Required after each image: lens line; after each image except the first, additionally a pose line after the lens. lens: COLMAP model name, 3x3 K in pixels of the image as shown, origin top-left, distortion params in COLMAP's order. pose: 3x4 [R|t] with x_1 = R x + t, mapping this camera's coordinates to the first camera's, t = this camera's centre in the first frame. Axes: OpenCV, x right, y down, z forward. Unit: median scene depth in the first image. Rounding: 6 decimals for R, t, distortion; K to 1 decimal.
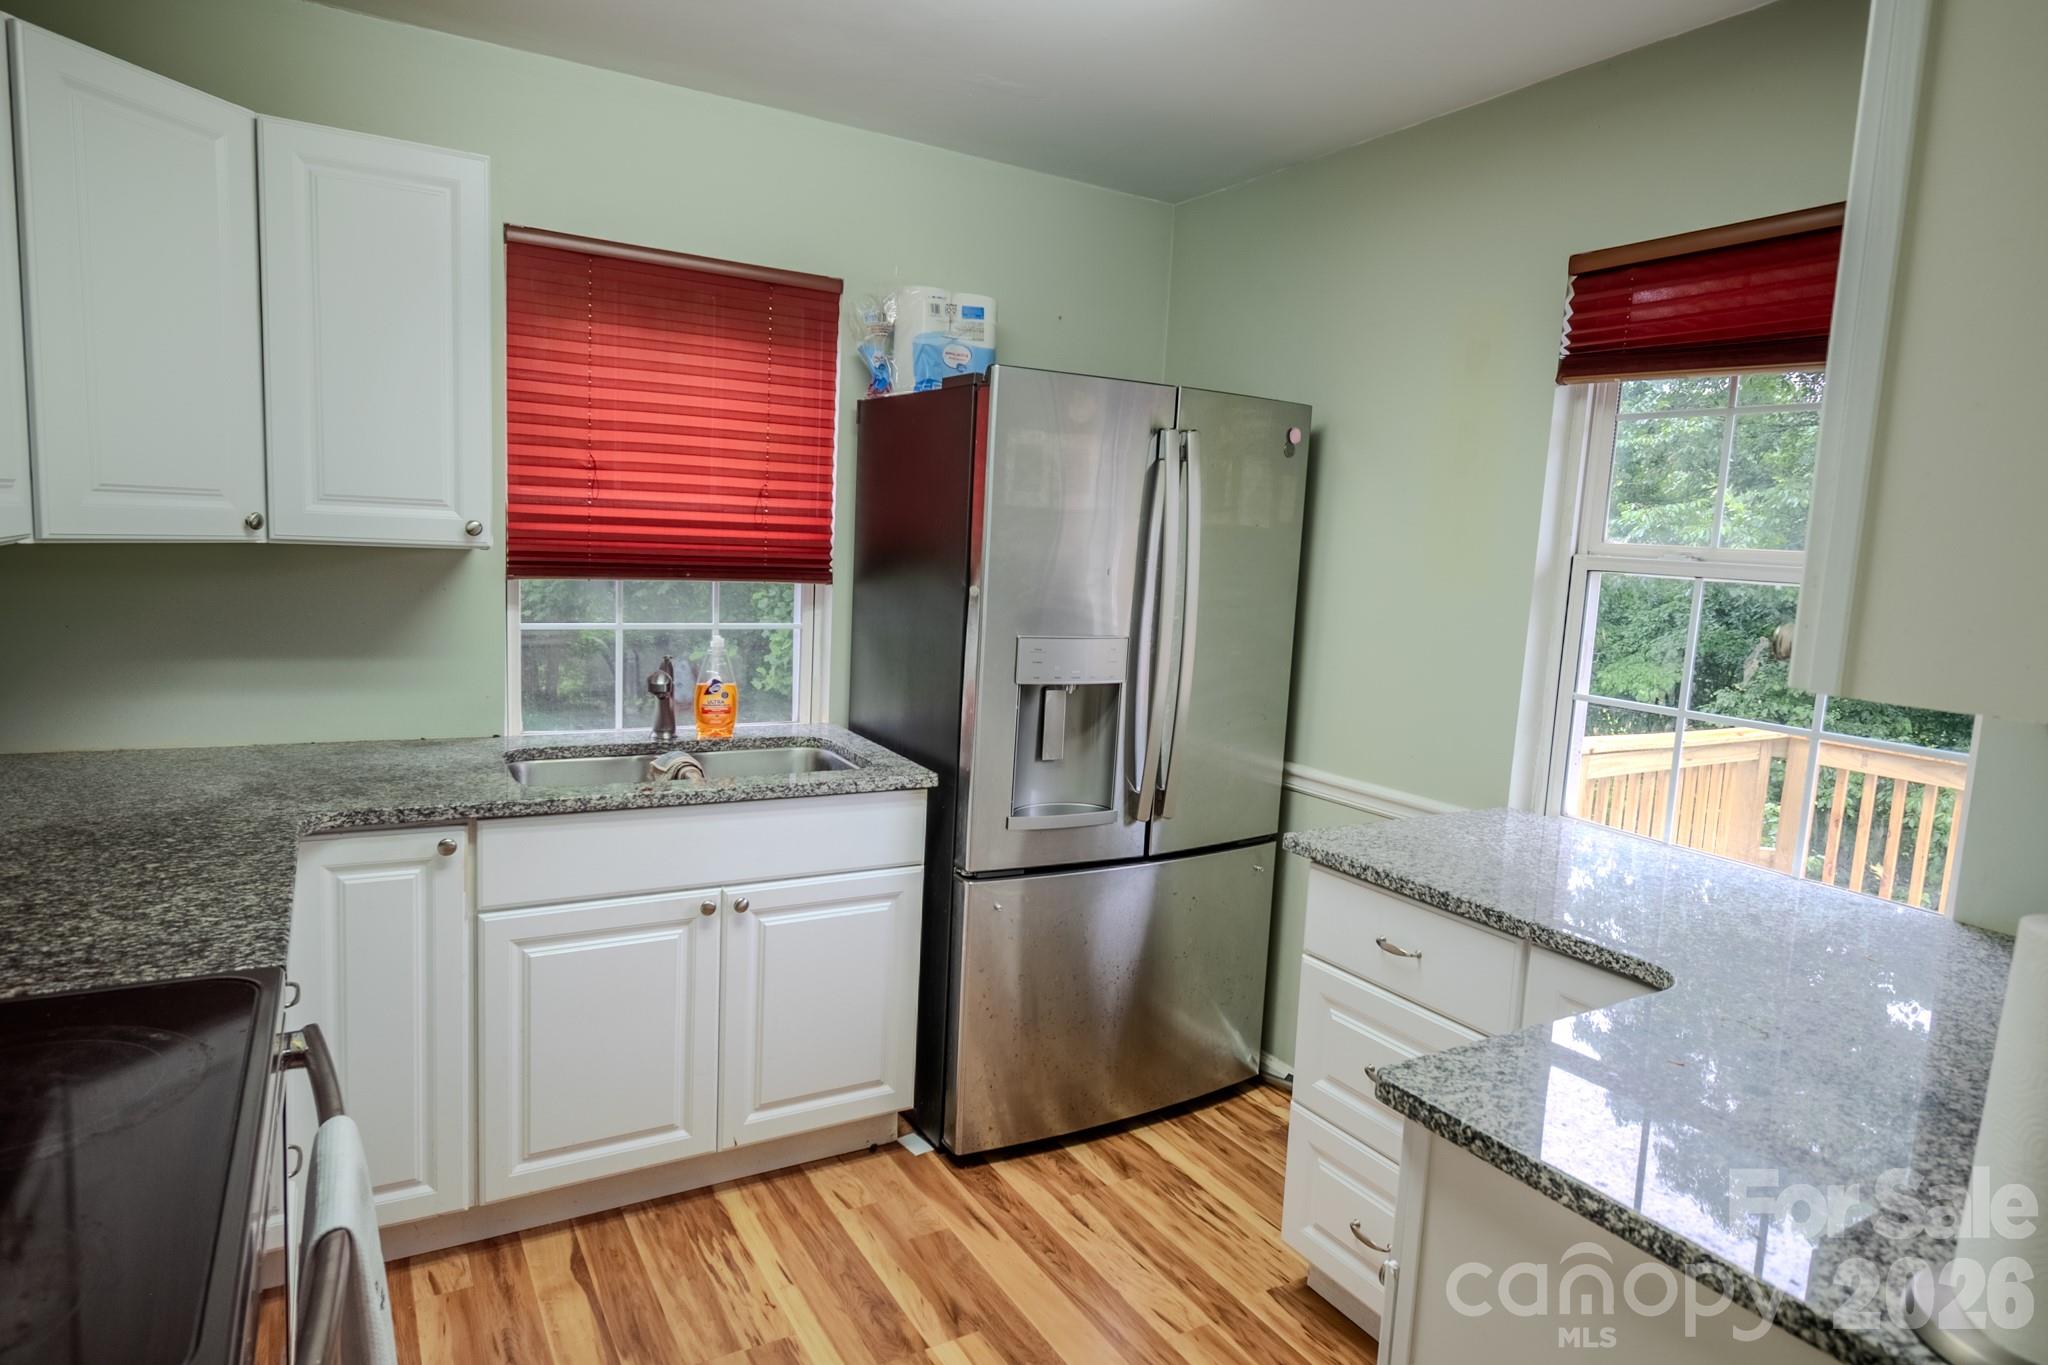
lens RADIAL K [[1163.4, 0, 1022.8], [0, 1163.4, 676.5], [0, 0, 1]] dist [0.001004, -0.000088]
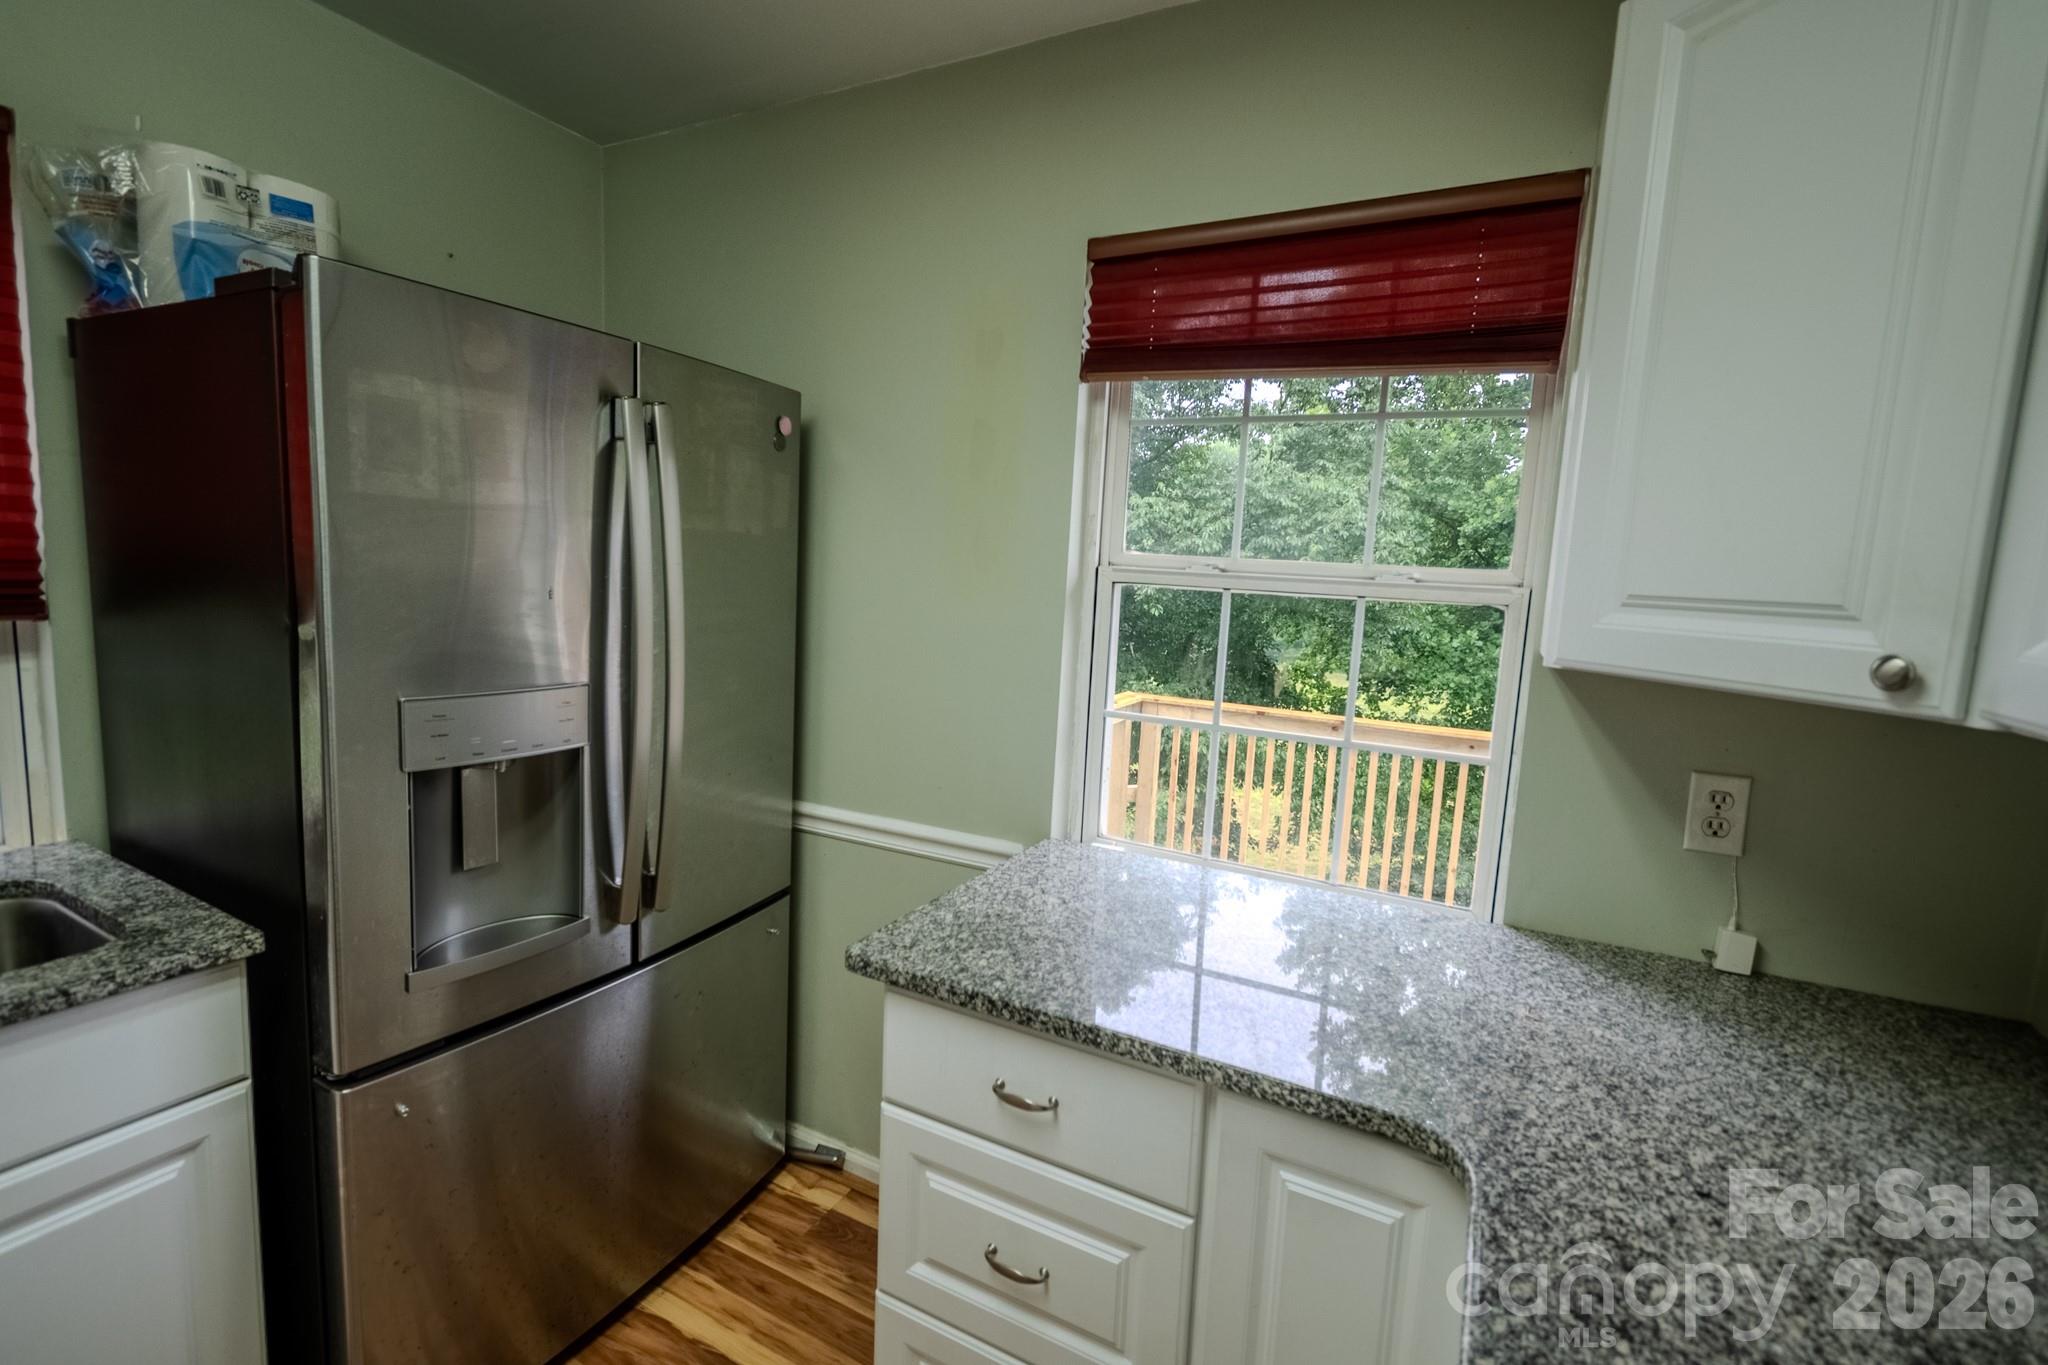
lens RADIAL K [[903.5, 0, 1021.4], [0, 903.5, 678.3], [0, 0, 1]] dist [0.014352, -0.010539]
pose [[0.851613, -0.072082, 0.519191, 0.027196], [0.058741, 0.997384, 0.042121, -0.044219], [-0.520869, -0.005373, 0.853620, 0.371014]]
